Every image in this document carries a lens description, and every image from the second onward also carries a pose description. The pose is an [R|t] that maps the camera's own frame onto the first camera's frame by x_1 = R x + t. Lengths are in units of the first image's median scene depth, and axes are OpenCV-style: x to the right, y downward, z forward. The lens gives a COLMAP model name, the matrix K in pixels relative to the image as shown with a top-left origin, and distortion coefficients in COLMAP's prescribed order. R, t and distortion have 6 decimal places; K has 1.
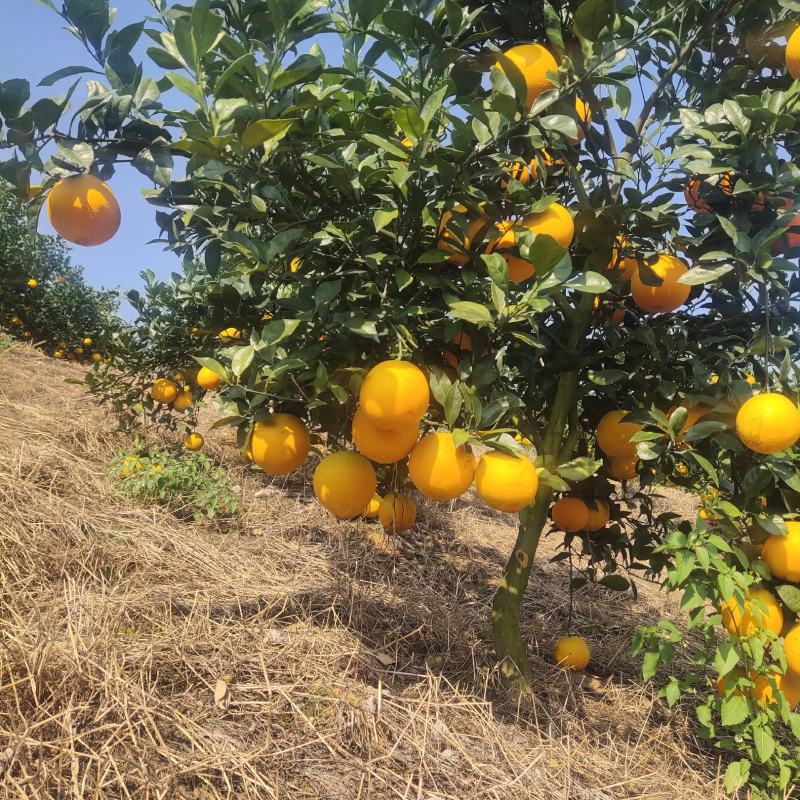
lens RADIAL K [[793.6, 0, 380.5], [0, 793.6, 411.8], [0, 0, 1]] dist [0.140268, -0.202671]
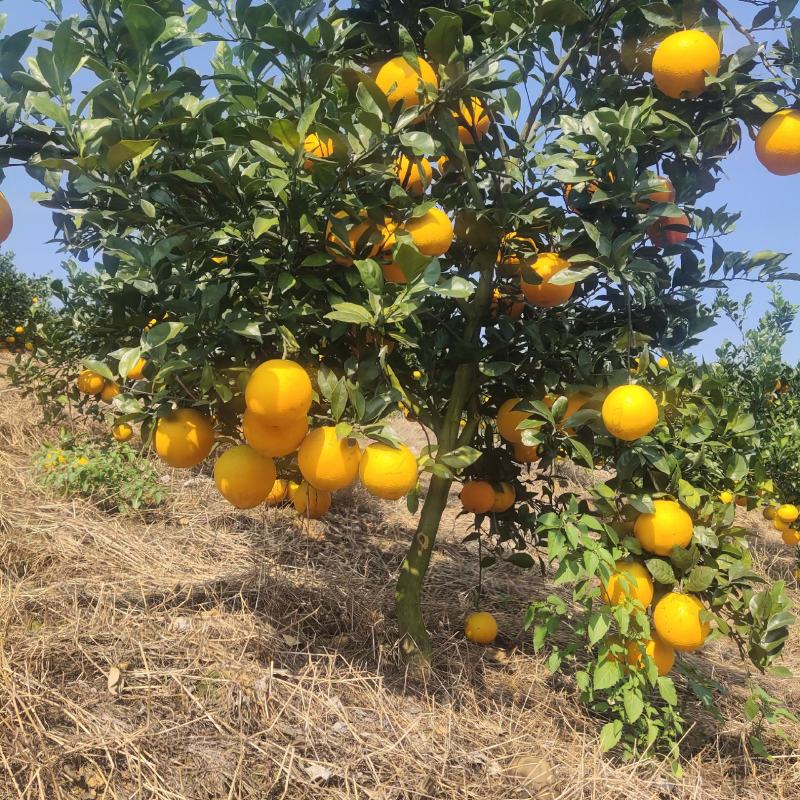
lens RADIAL K [[793.6, 0, 380.5], [0, 793.6, 411.8], [0, 0, 1]] dist [0.140268, -0.202671]
pose [[0.997828, -0.018178, 0.063315, 0.066092], [0.016827, 0.999621, 0.021795, -0.013074], [-0.063687, -0.020682, 0.997756, -0.051443]]
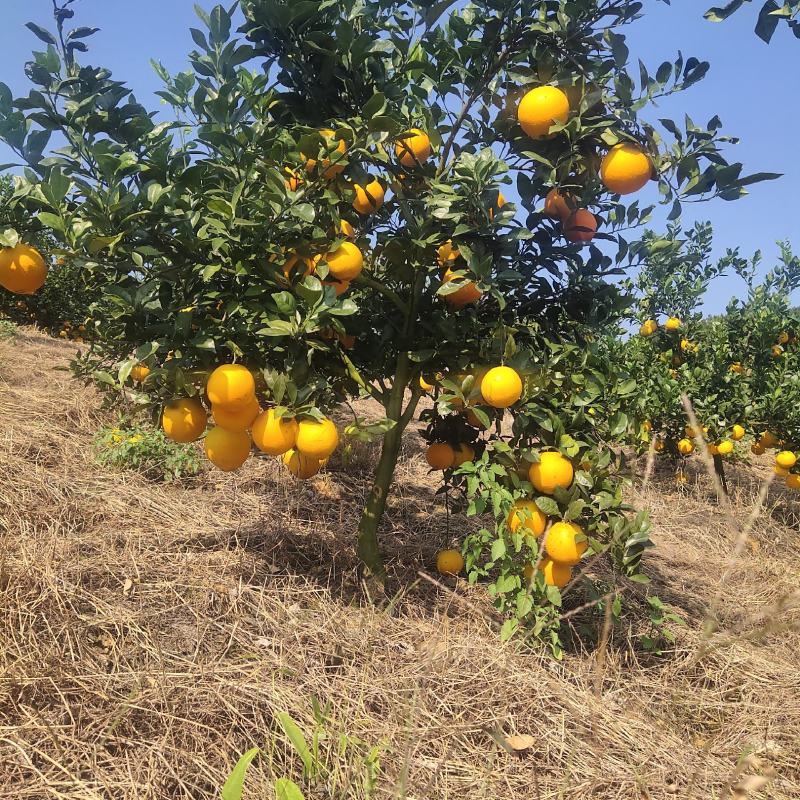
lens RADIAL K [[793.6, 0, 380.5], [0, 793.6, 411.8], [0, 0, 1]] dist [0.140268, -0.202671]
pose [[0.997537, -0.065383, -0.025407, 0.261362], [0.066824, 0.995914, 0.060747, -0.037635], [0.021332, -0.062295, 0.997830, -0.389242]]
